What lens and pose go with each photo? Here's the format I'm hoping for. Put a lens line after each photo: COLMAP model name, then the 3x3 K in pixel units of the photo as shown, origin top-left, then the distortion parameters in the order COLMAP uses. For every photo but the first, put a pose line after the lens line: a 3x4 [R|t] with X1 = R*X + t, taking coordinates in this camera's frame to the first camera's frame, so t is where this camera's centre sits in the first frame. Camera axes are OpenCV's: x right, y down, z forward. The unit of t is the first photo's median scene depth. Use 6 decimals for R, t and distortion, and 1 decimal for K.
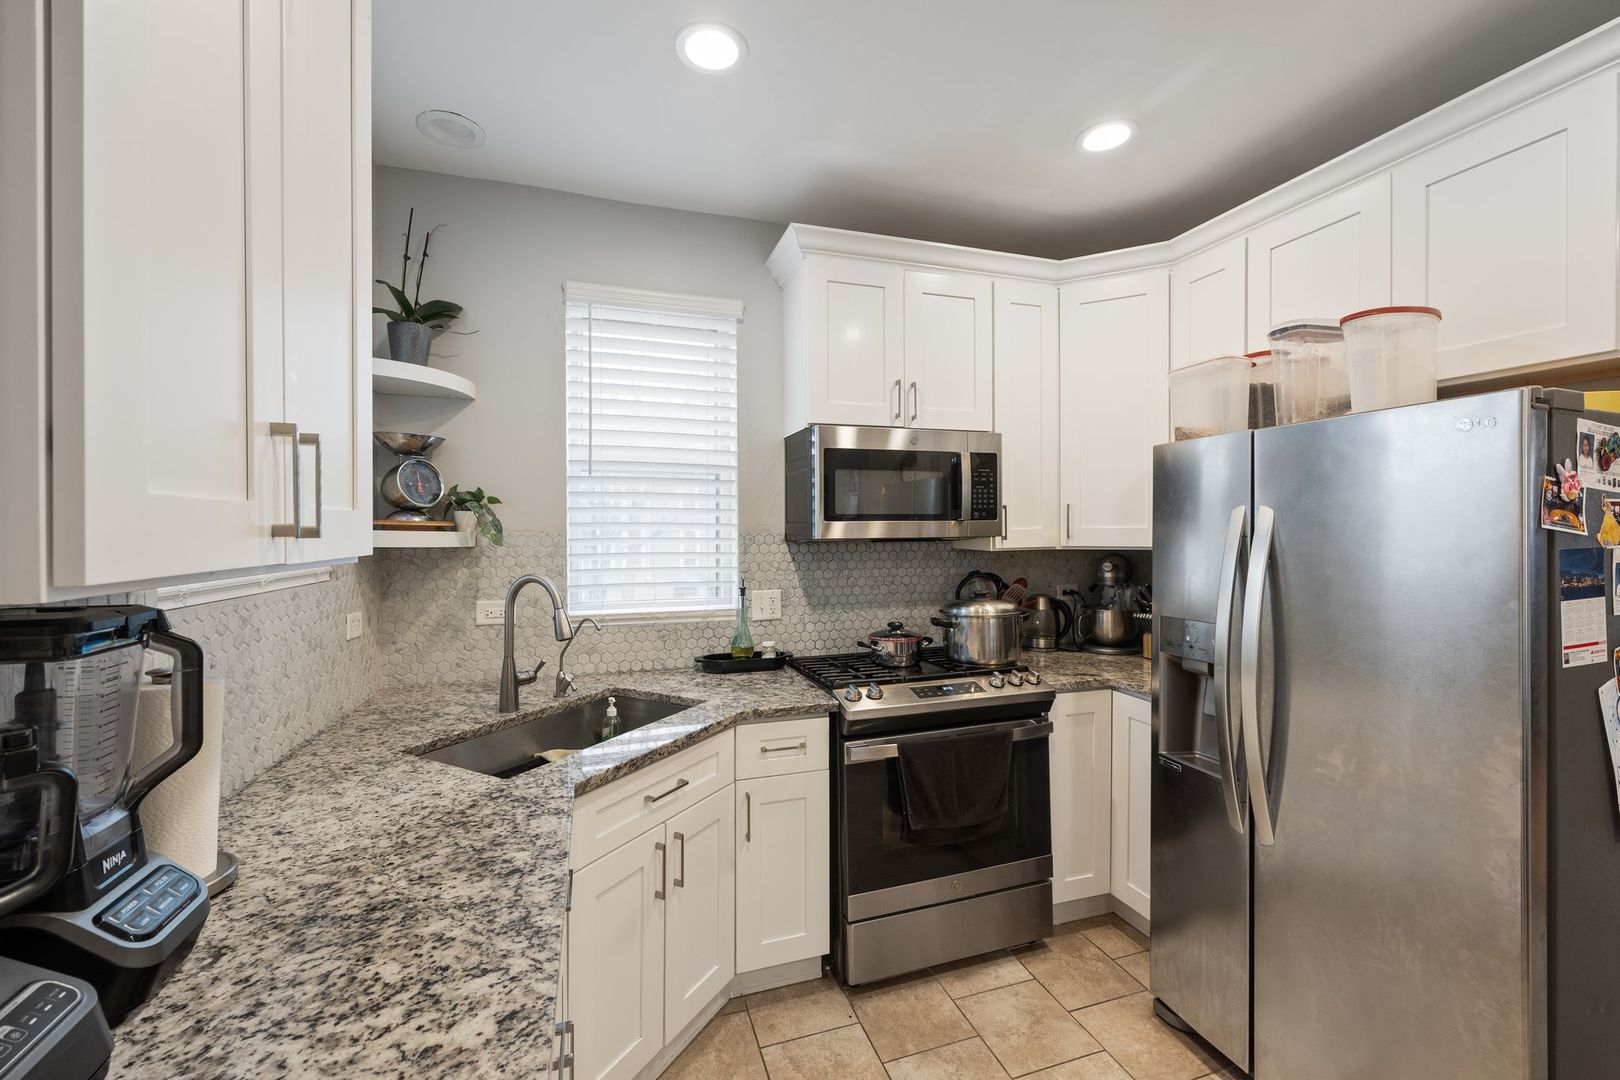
lens RADIAL K [[656.0, 0, 811.1], [0, 656.0, 538.9], [0, 0, 1]] dist [-0.000101, -0.001200]
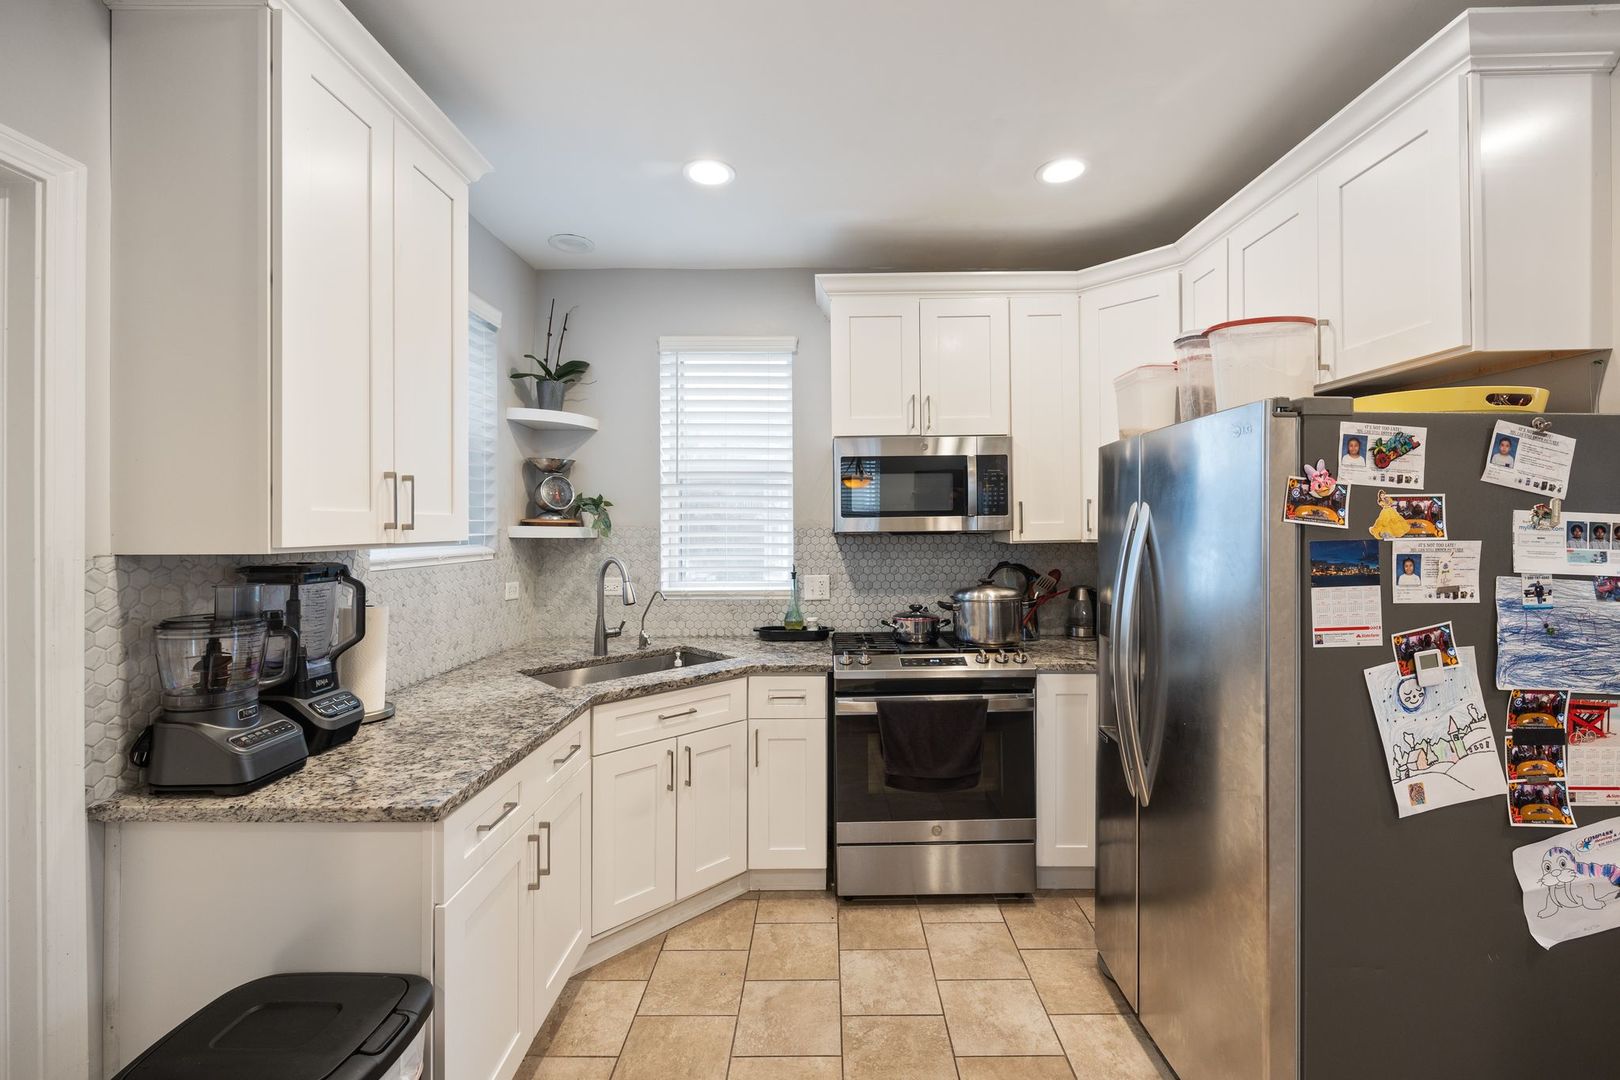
lens RADIAL K [[656.0, 0, 810.0], [0, 656.0, 529.7], [0, 0, 1]] dist [-0.000101, -0.001200]
pose [[0.950435, -0.000317, -0.310922, 0.385346], [-0.001629, 0.999981, -0.005999, 0.002799], [0.310918, 0.006209, 0.950416, -0.185586]]
